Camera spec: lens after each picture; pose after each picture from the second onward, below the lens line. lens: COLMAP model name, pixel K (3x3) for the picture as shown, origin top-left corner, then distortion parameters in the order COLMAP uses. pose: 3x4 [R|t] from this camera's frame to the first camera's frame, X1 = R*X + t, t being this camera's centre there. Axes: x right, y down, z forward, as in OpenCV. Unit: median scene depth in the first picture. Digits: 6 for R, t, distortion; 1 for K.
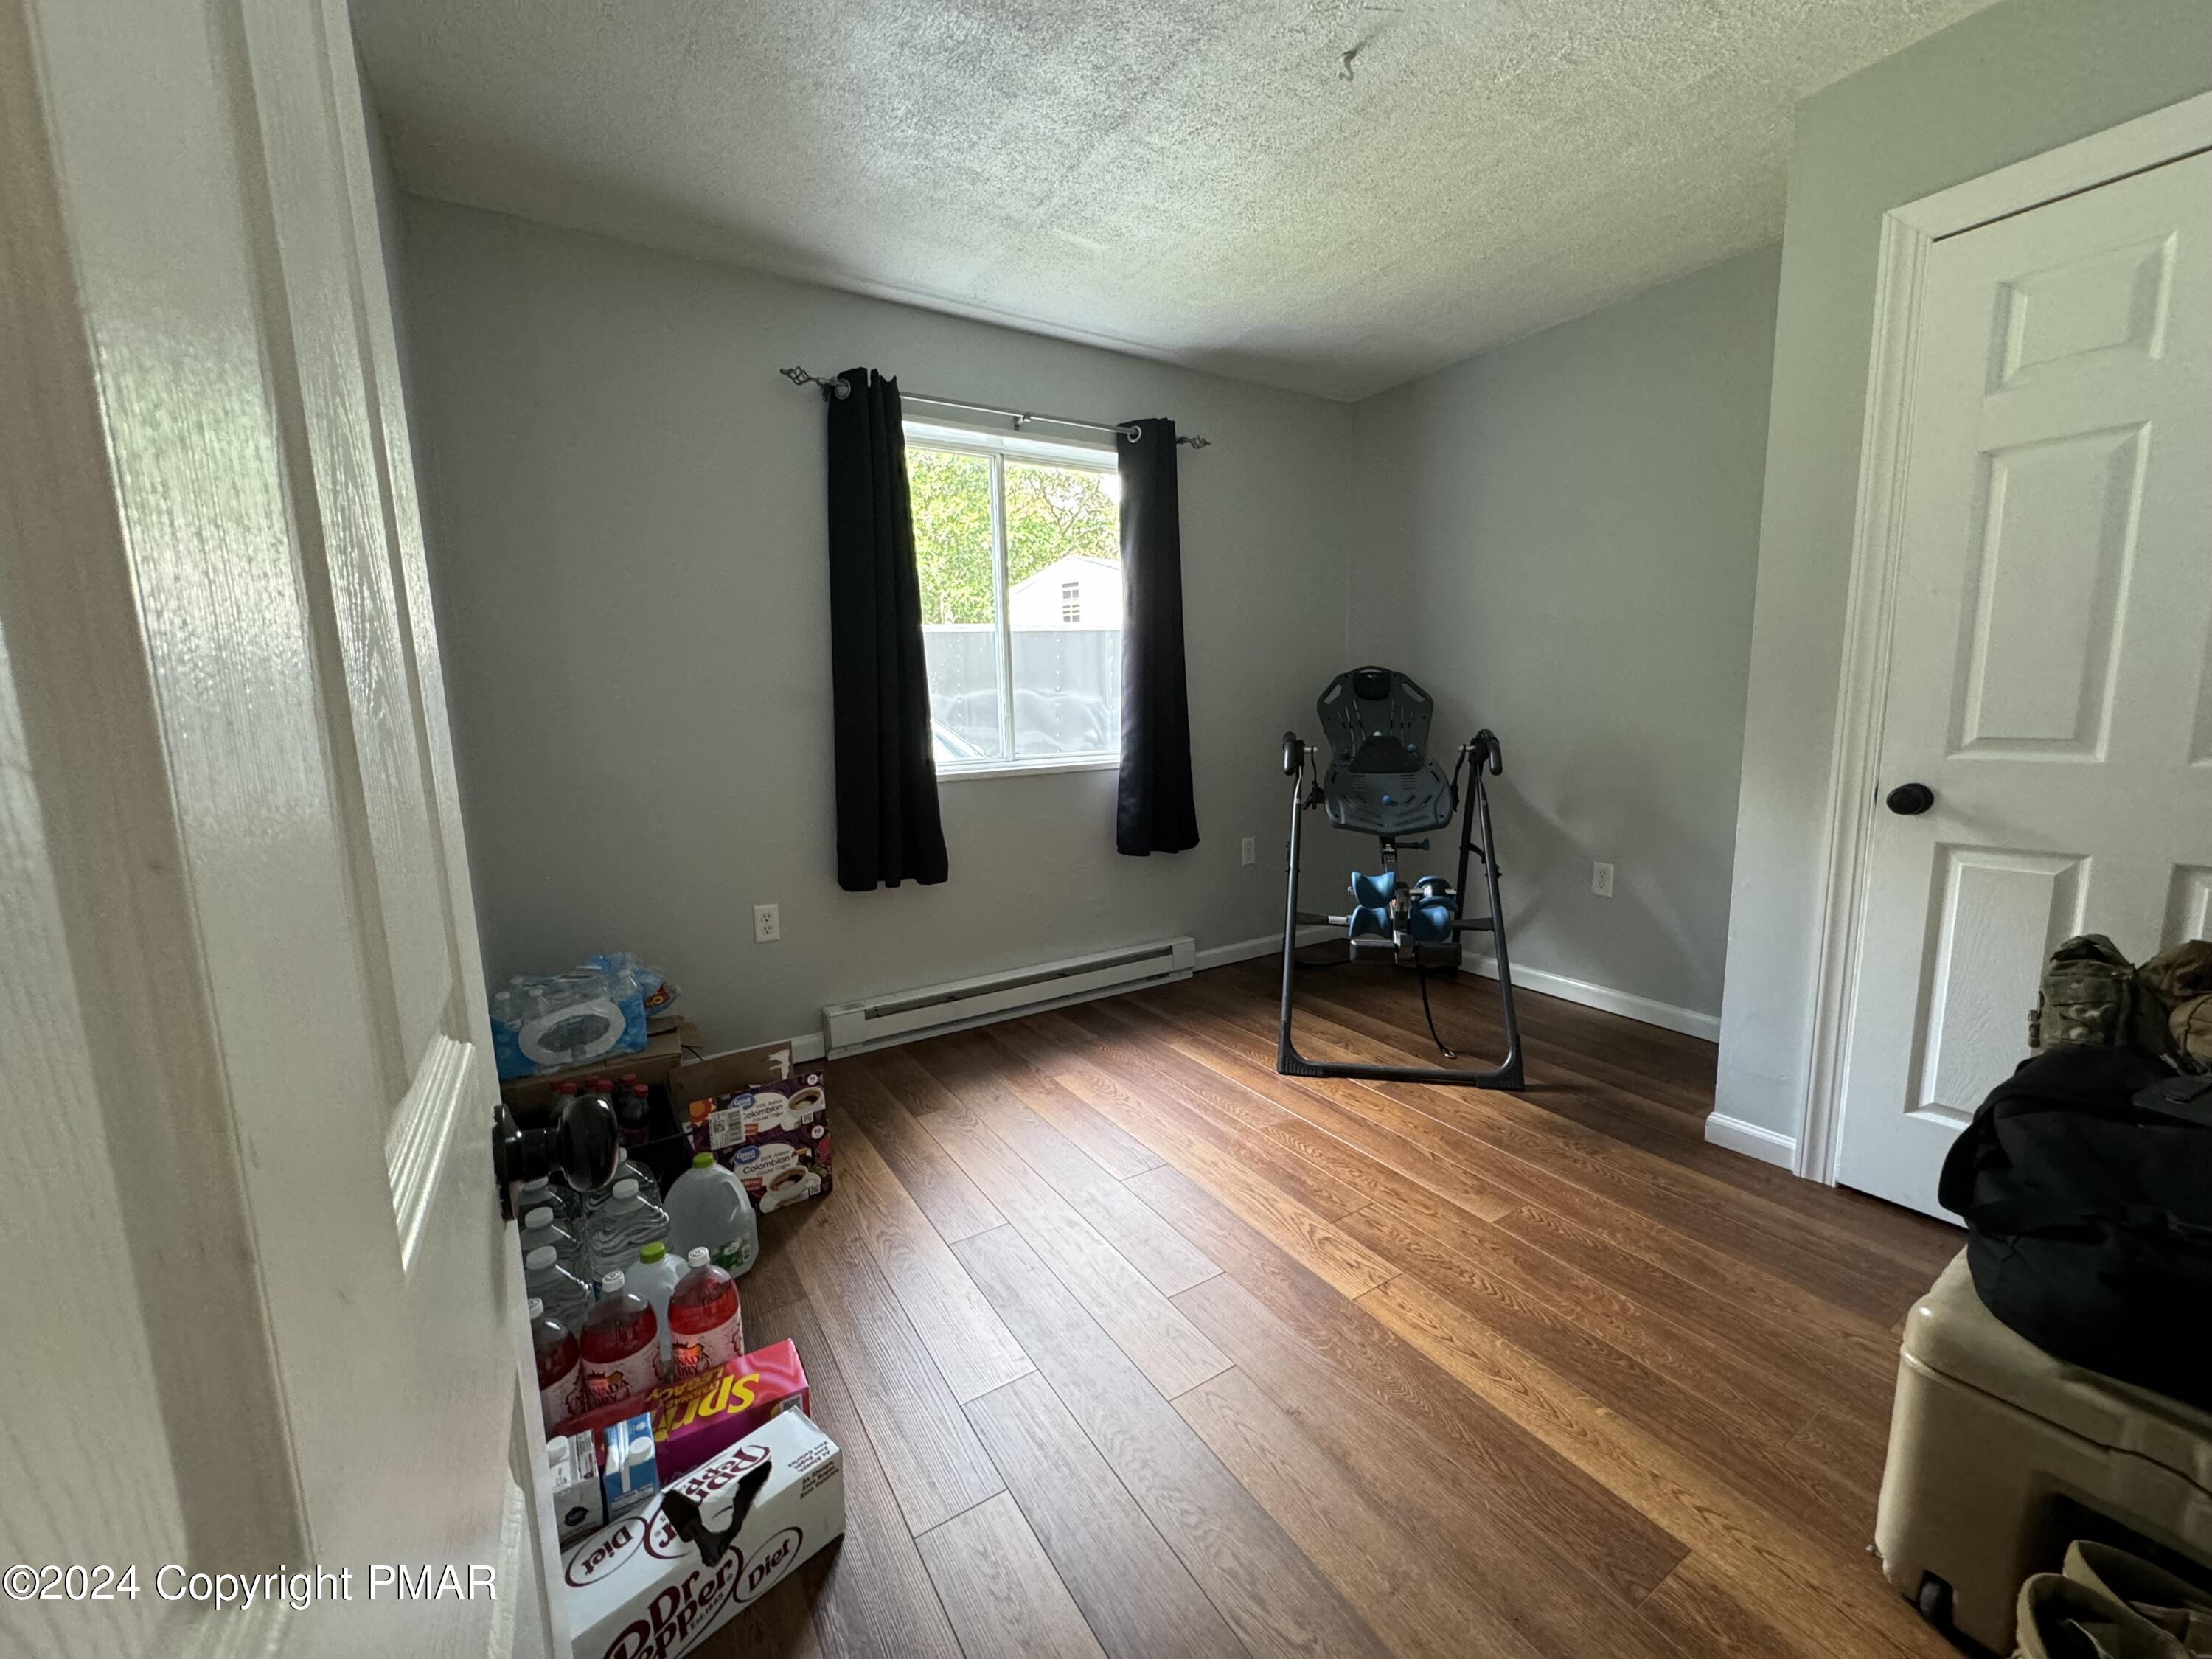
lens RADIAL K [[882.7, 0, 1103.1], [0, 882.7, 831.5], [0, 0, 1]] dist [-0.002259, -0.000240]
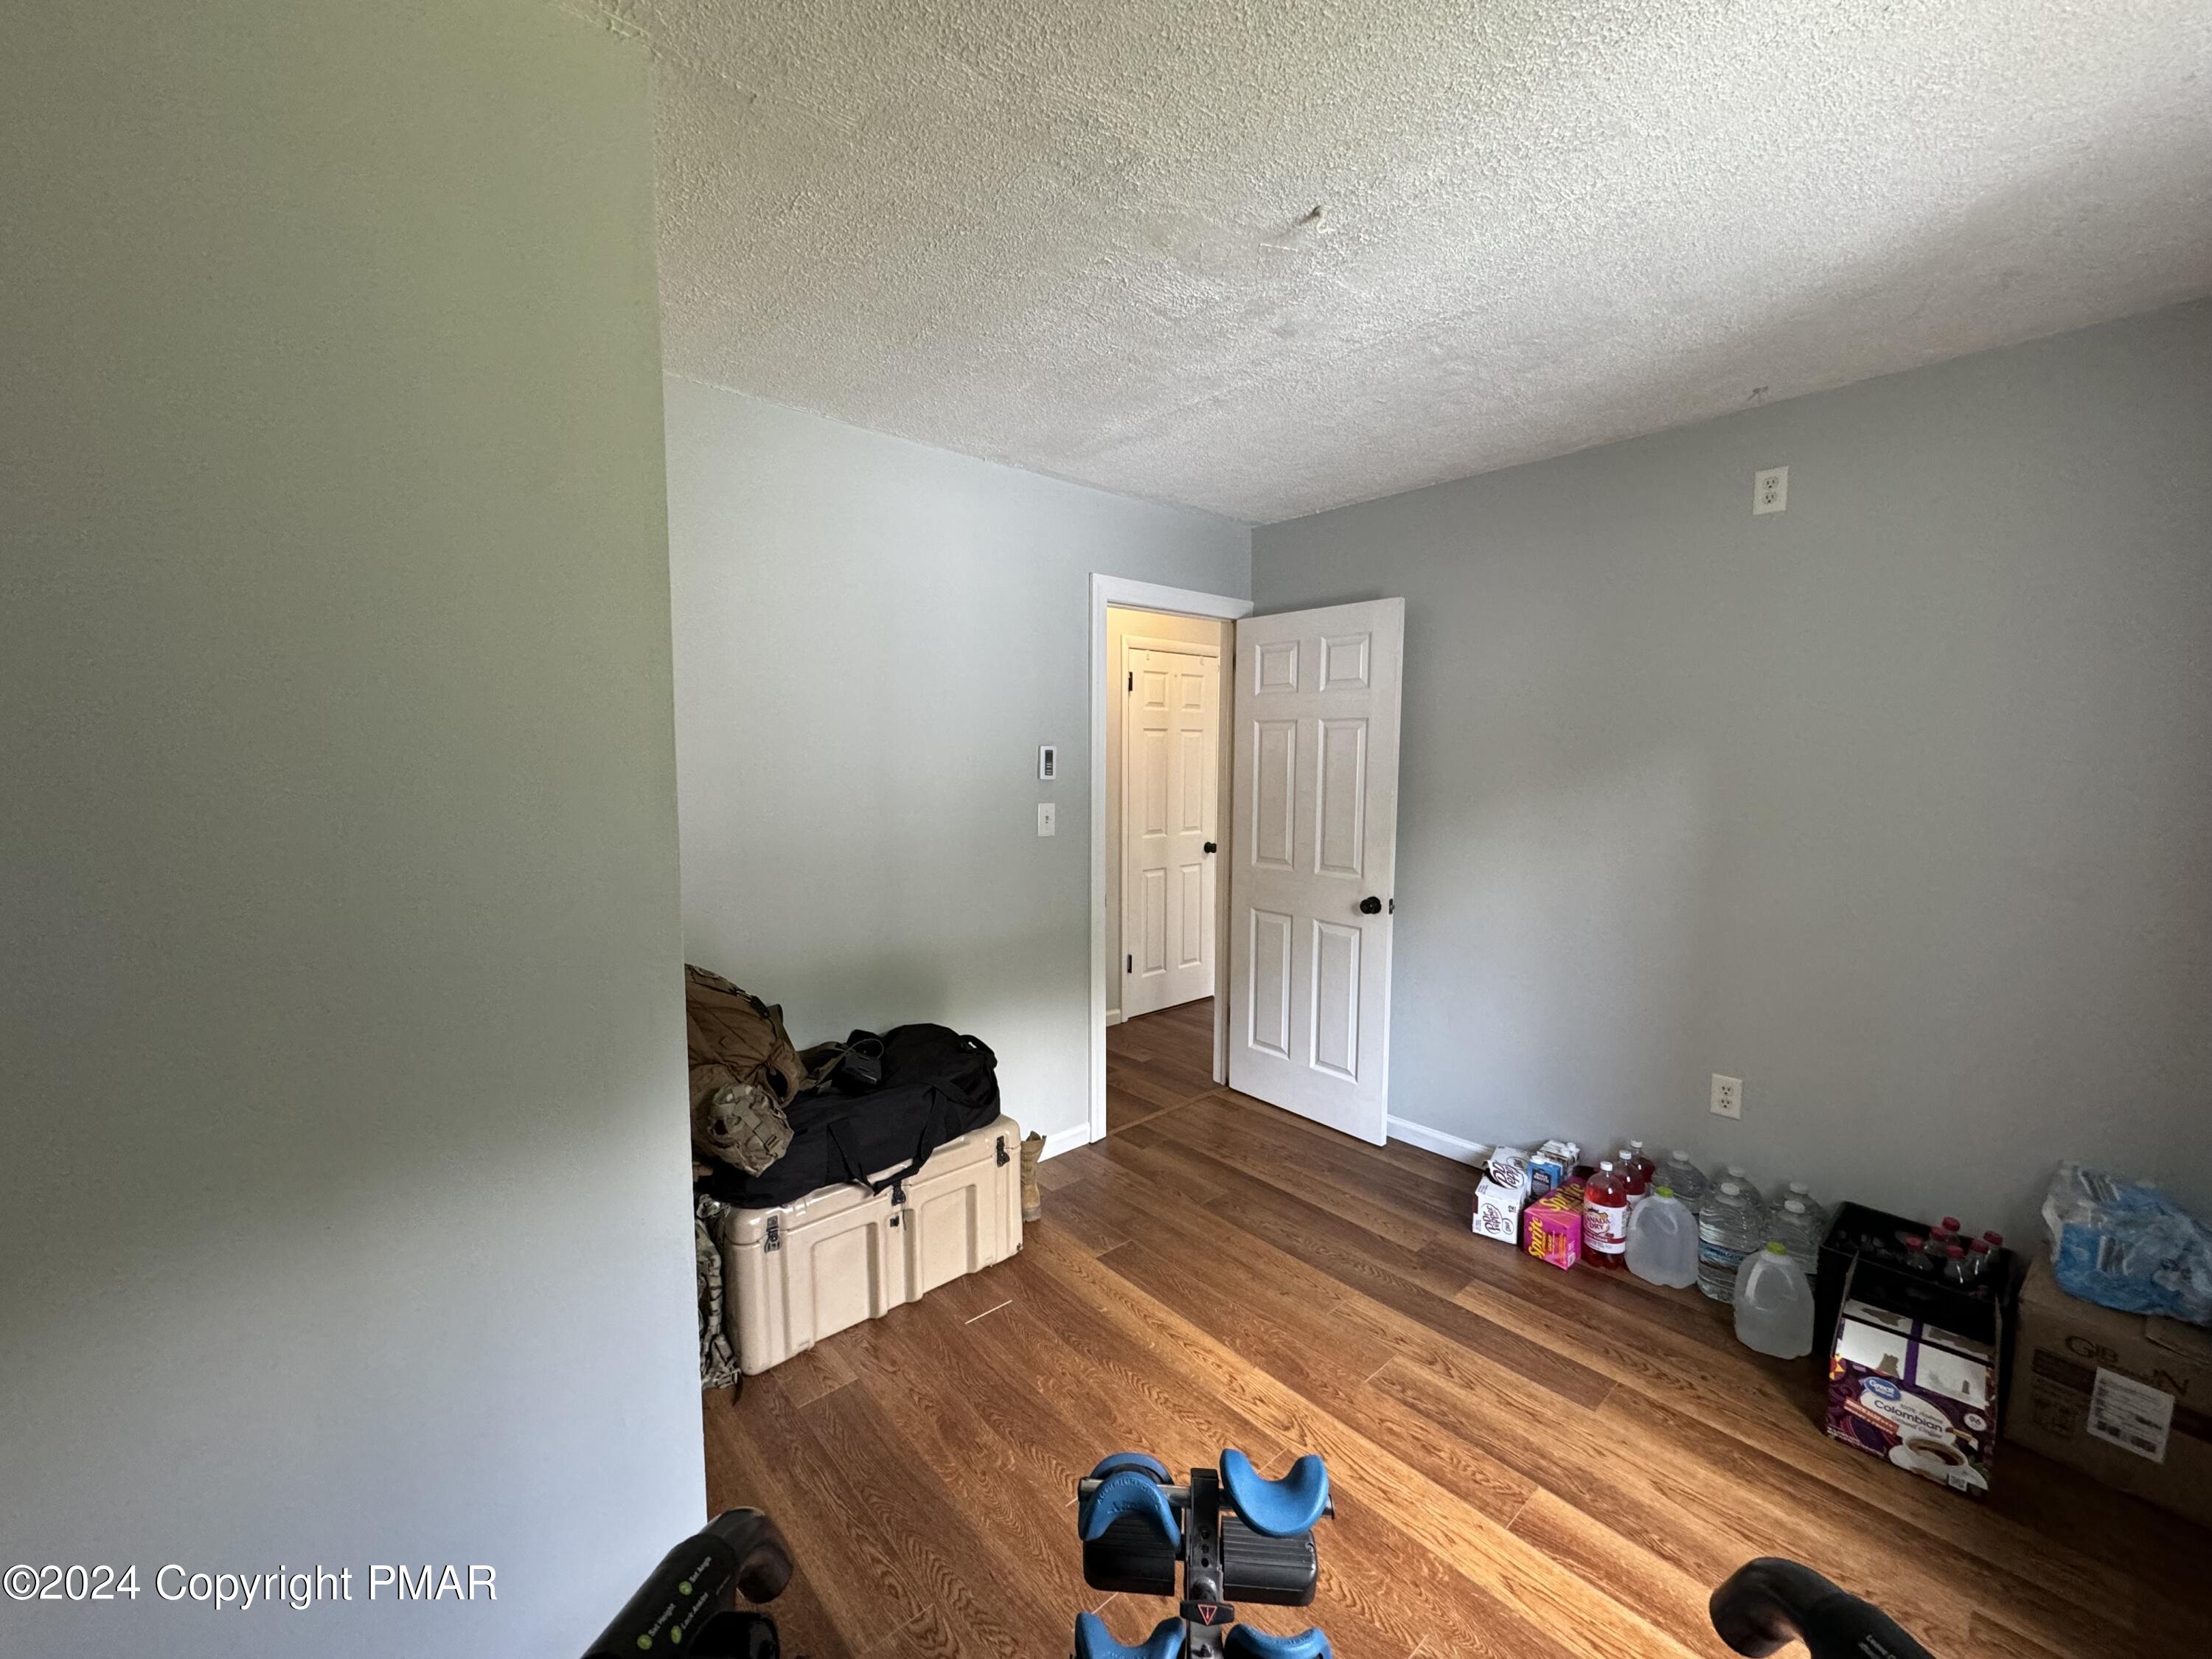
lens RADIAL K [[882.7, 0, 1103.1], [0, 882.7, 831.5], [0, 0, 1]] dist [-0.002259, -0.000240]
pose [[-0.987435, 0.036478, -0.153755, 0.687030], [-0.001110, 0.971366, 0.237584, -0.516285], [0.158019, 0.234769, -0.959121, 2.060921]]
